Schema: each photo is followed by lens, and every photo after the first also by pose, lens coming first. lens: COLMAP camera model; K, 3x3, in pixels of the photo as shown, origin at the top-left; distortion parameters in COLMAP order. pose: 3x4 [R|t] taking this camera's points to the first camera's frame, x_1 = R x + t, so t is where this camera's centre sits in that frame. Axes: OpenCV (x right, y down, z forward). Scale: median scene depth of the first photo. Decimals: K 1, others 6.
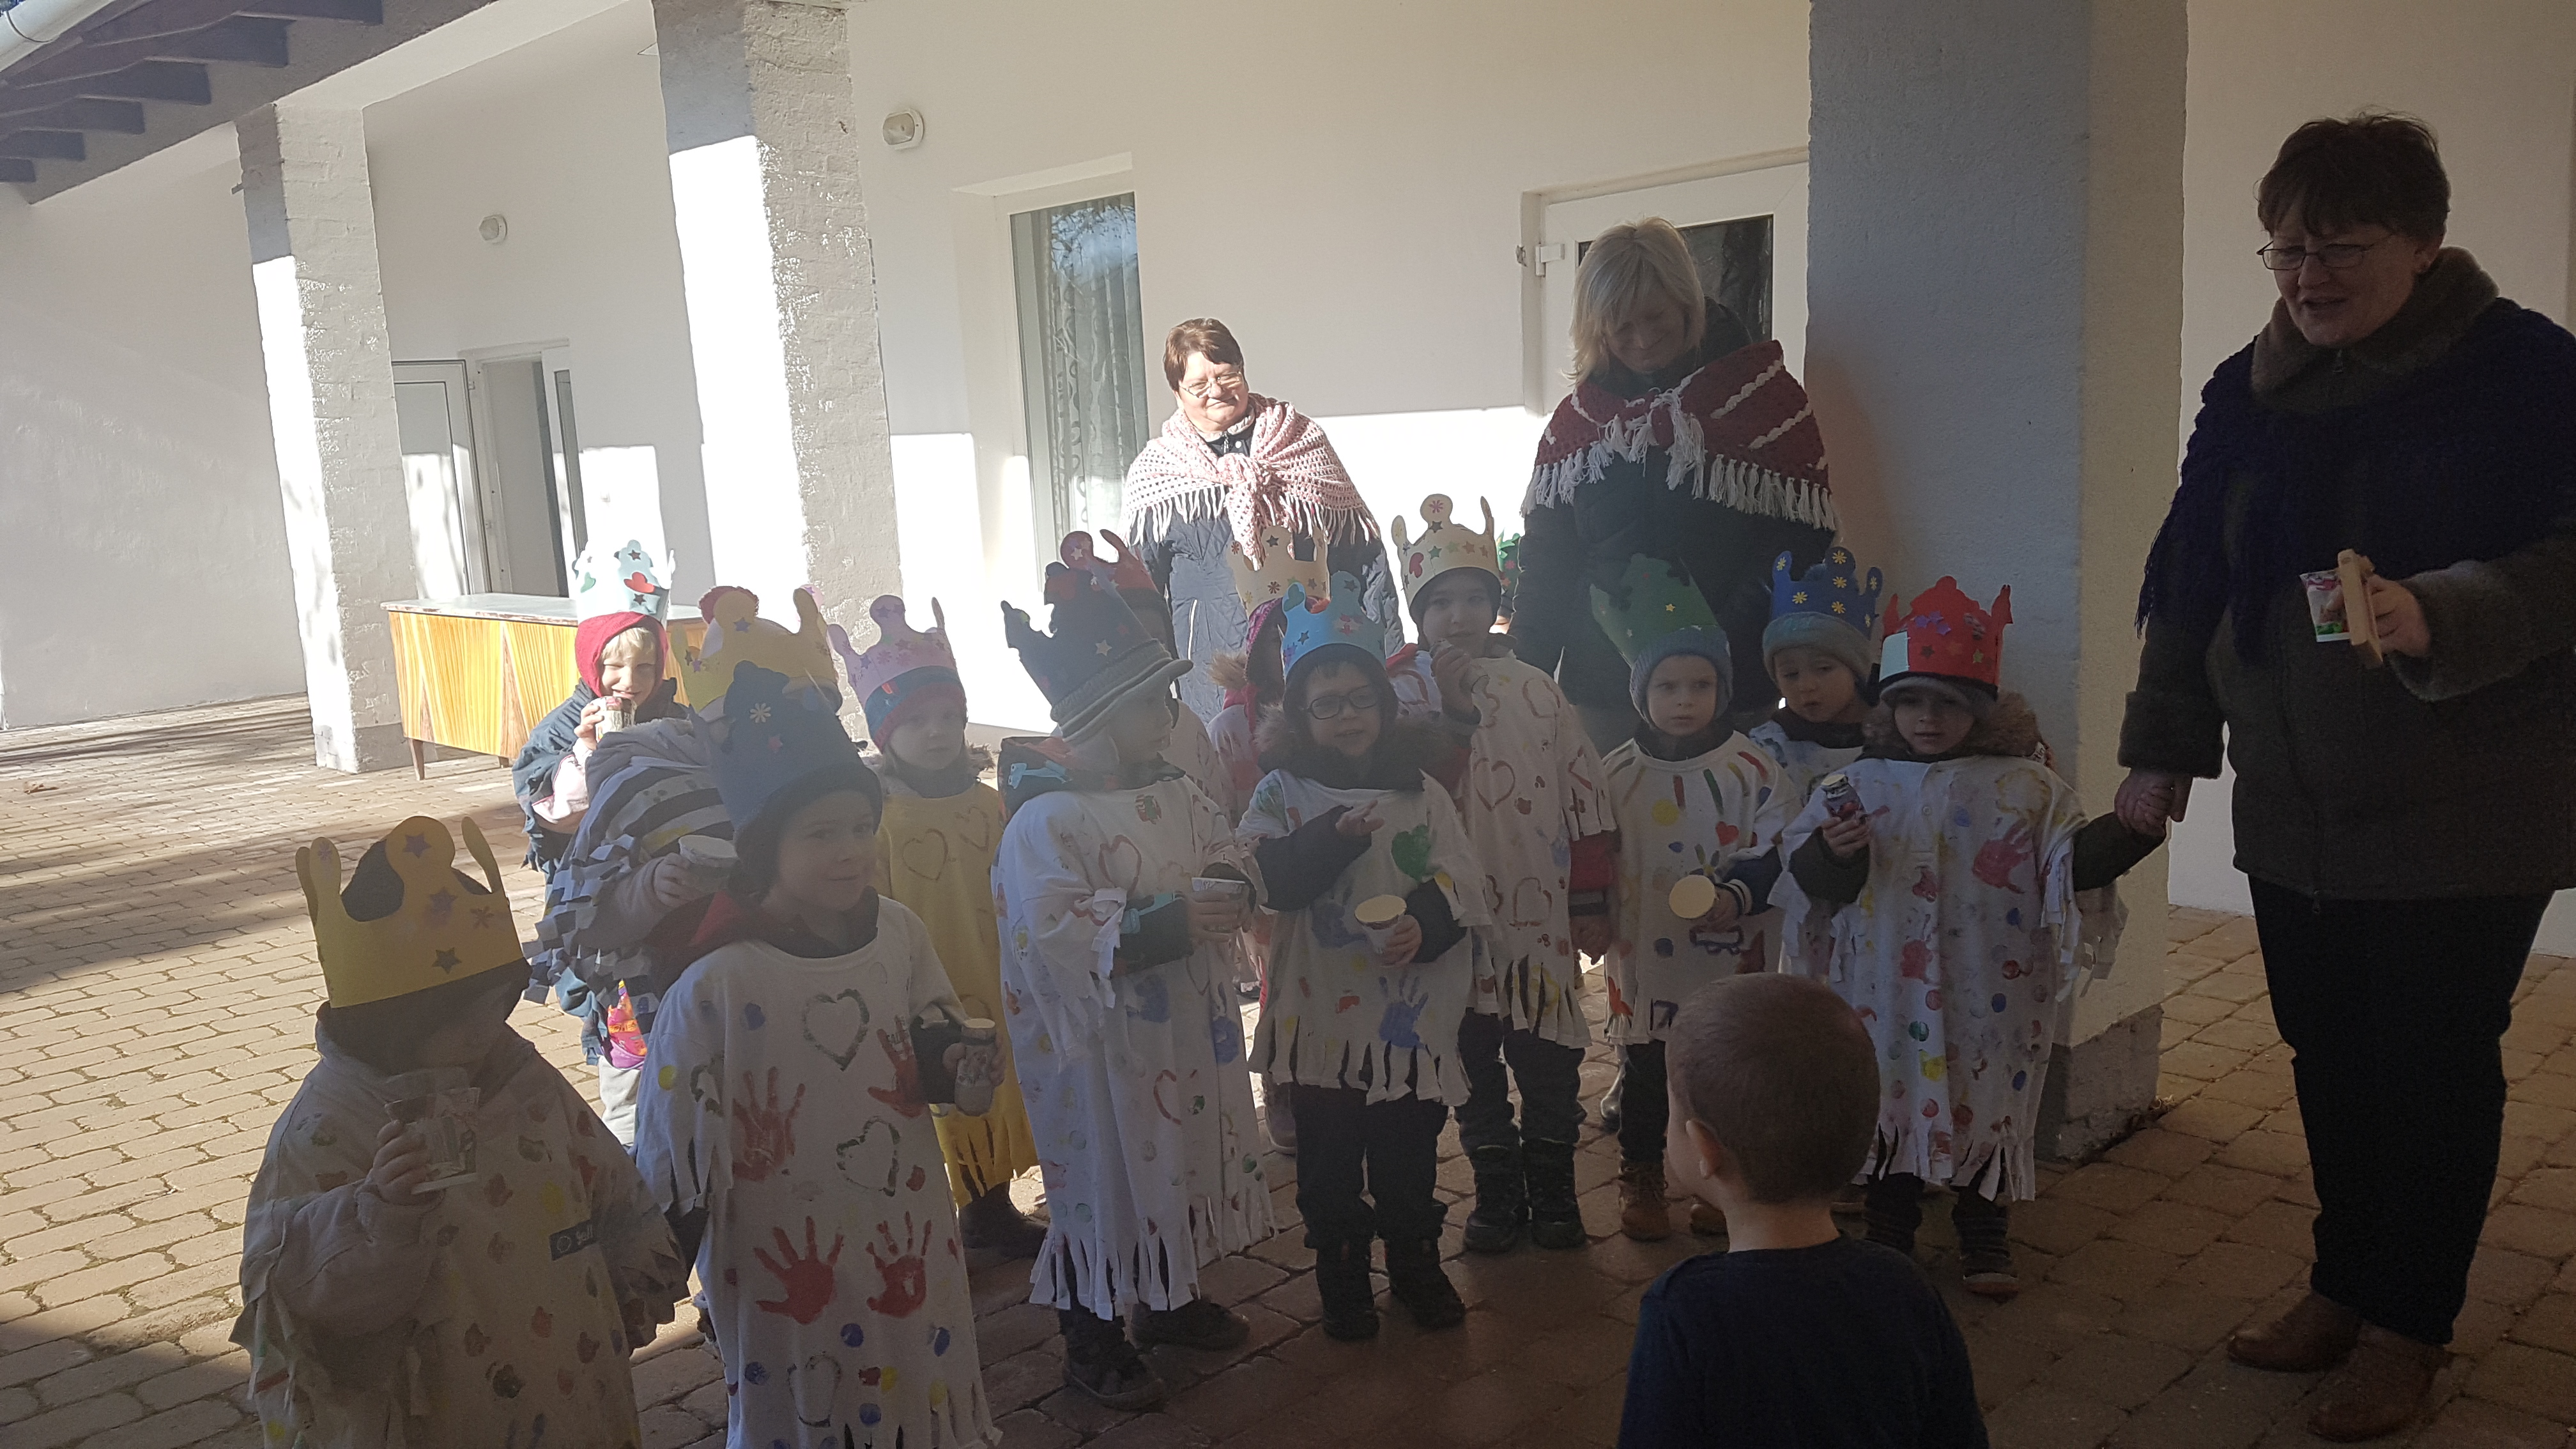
lens RADIAL K [[2011.8, 0, 1282.6], [0, 2011.8, 783.9], [0, 0, 1]] dist [-0.004695, -0.006453]
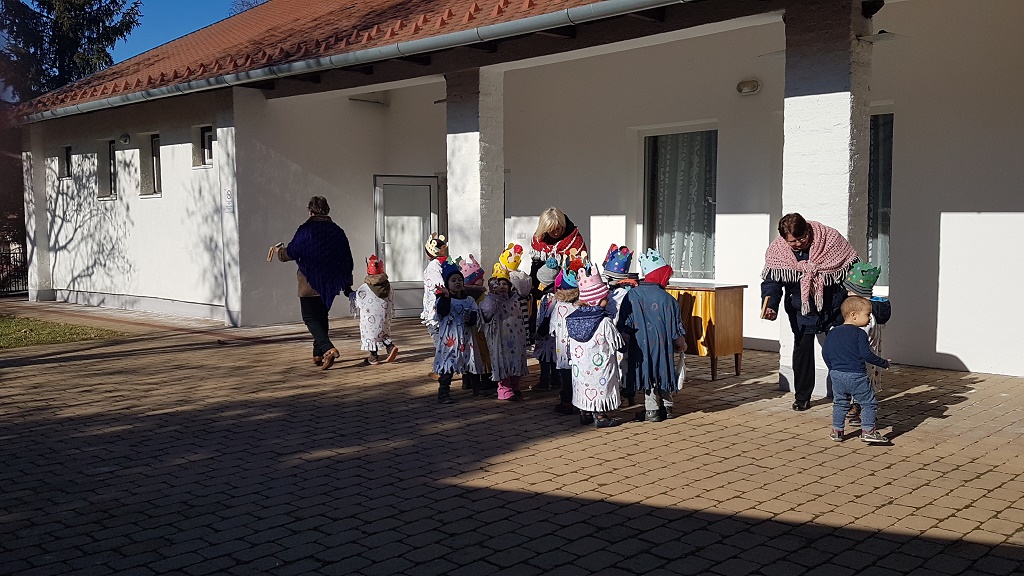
lens RADIAL K [[937.4, 0, 512.0], [0, 937.4, 288.0], [0, 0, 1]] dist [0.194698, -0.404725]
pose [[0.999101, 0.036376, 0.021750, -0.515814], [-0.034094, 0.994664, -0.097366, 0.035590], [-0.025176, 0.096537, 0.995011, -0.105112]]
